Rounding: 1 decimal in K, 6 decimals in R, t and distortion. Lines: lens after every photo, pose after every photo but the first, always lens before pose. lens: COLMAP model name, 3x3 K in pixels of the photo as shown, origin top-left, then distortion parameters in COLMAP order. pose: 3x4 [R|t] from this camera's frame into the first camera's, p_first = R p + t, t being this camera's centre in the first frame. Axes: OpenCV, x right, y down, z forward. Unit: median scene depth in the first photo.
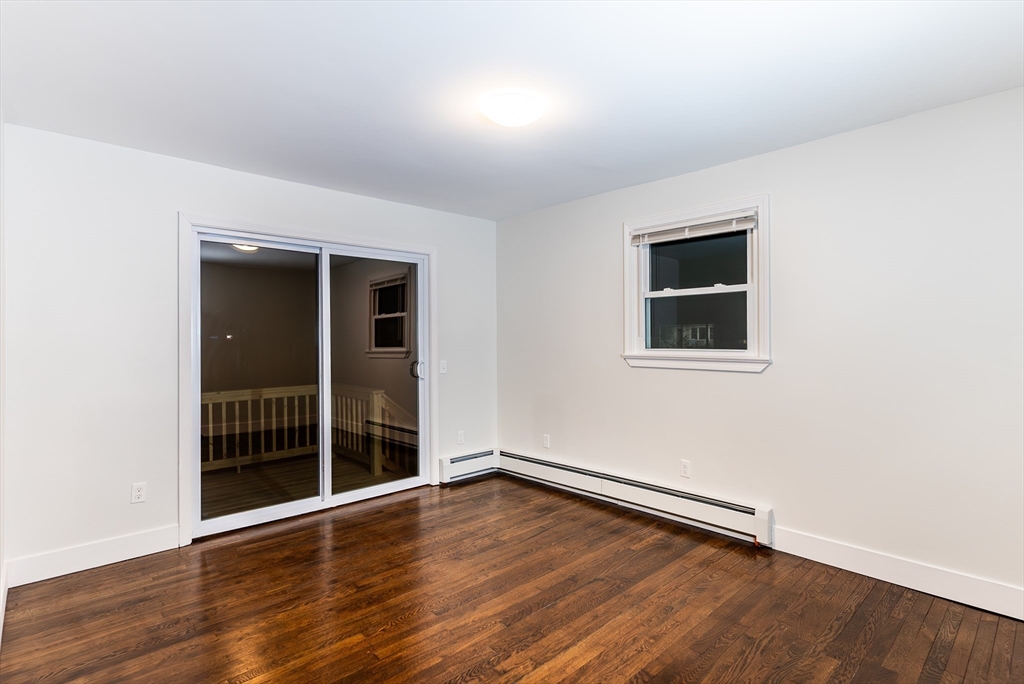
lens RADIAL K [[511.4, 0, 515.9], [0, 511.4, 339.9], [0, 0, 1]] dist [0.000796, -0.000250]
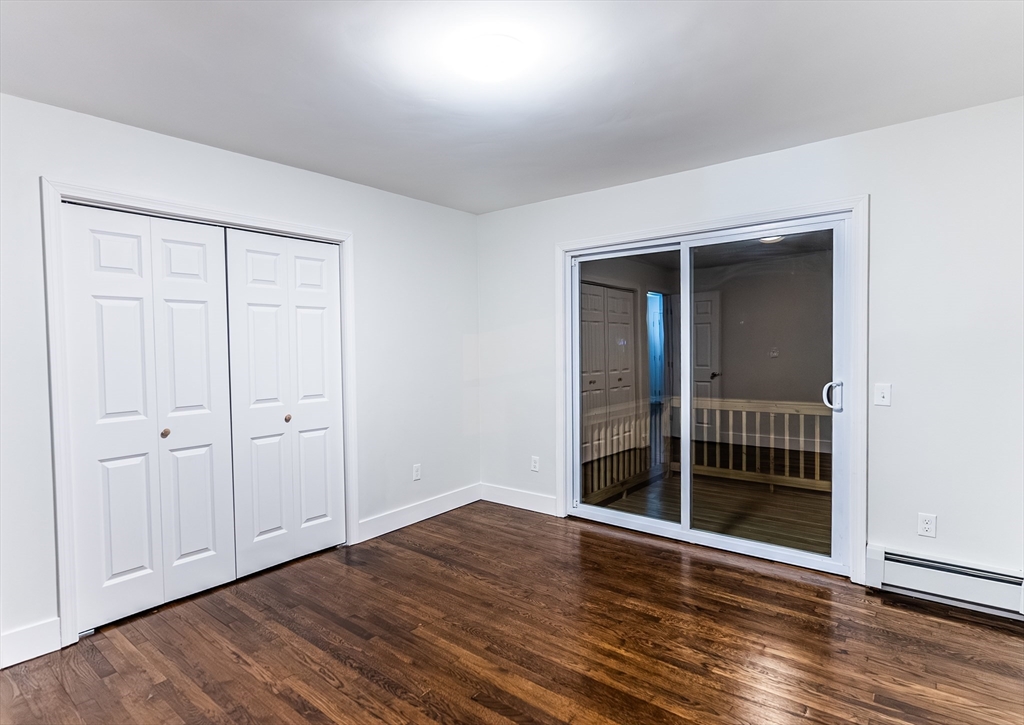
lens RADIAL K [[547.3, 0, 471.7], [0, 547.3, 362.7], [0, 0, 1]] dist [-0.002594, -0.000515]
pose [[0.097215, 0.036145, -0.994607, 0.613995], [0.014095, 0.999190, 0.037689, -0.019225], [0.995164, -0.017683, 0.096627, 0.659546]]
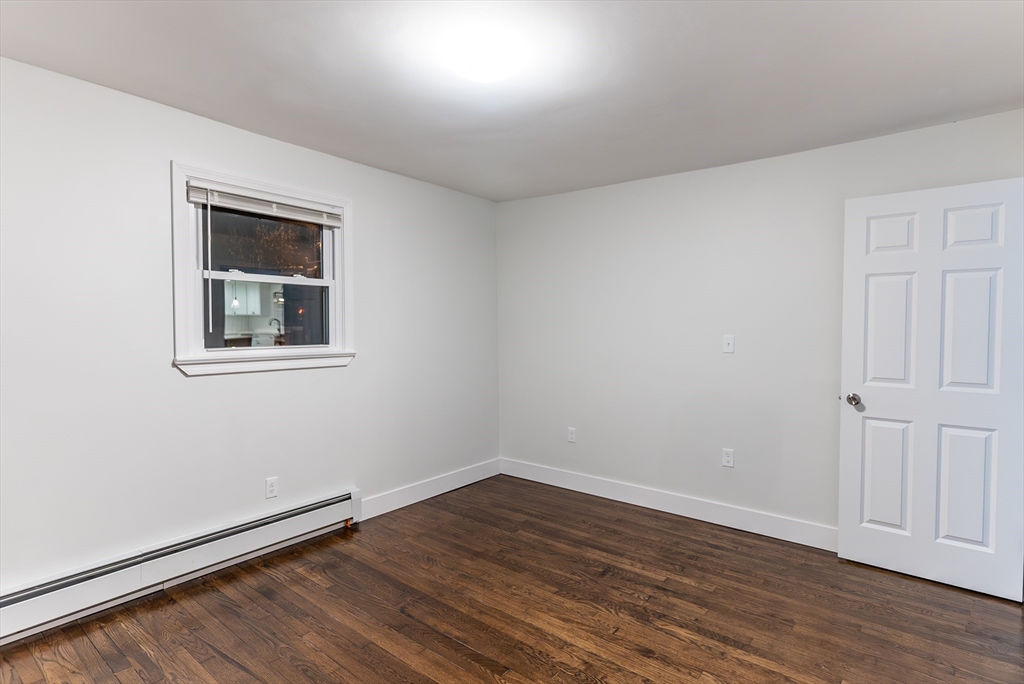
lens RADIAL K [[511.4, 0, 515.9], [0, 511.4, 339.9], [0, 0, 1]] dist [0.000796, -0.000250]
pose [[-0.143677, -0.026672, 0.989265, -0.619940], [-0.000741, 0.999639, 0.026844, -0.017978], [-0.989624, 0.003124, -0.143645, 0.794366]]
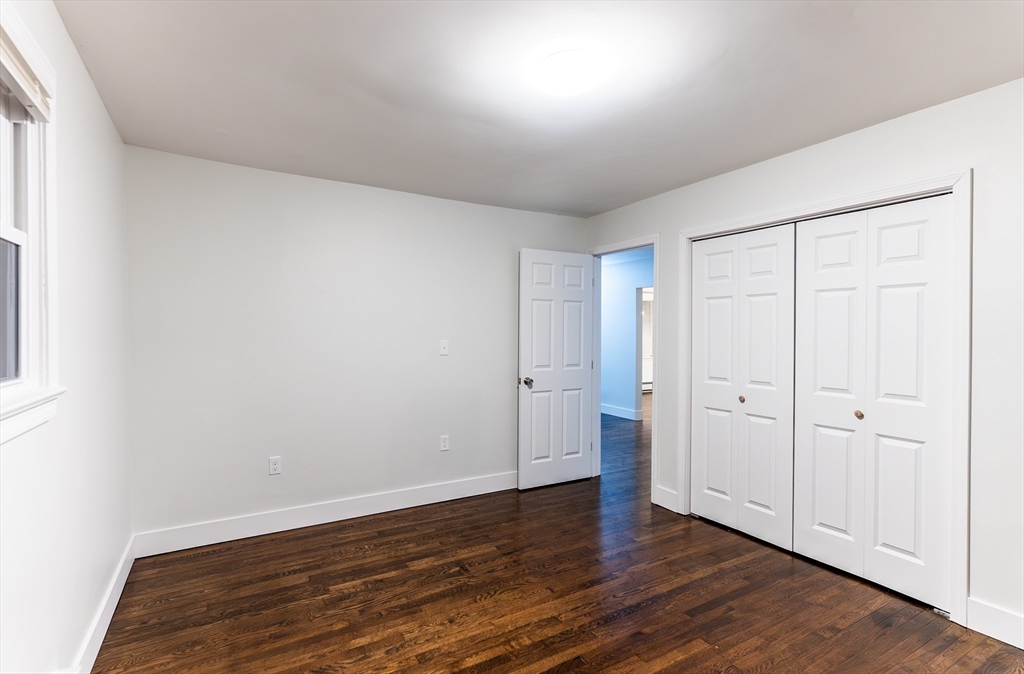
lens RADIAL K [[485.9, 0, 508.3], [0, 485.9, 334.7], [0, 0, 1]] dist [0.000508, 0.000318]
pose [[-0.972904, 0.001034, 0.231209, -0.068988], [0.001884, 0.999992, 0.003455, -0.017649], [-0.231203, 0.003797, -0.972898, 1.343892]]
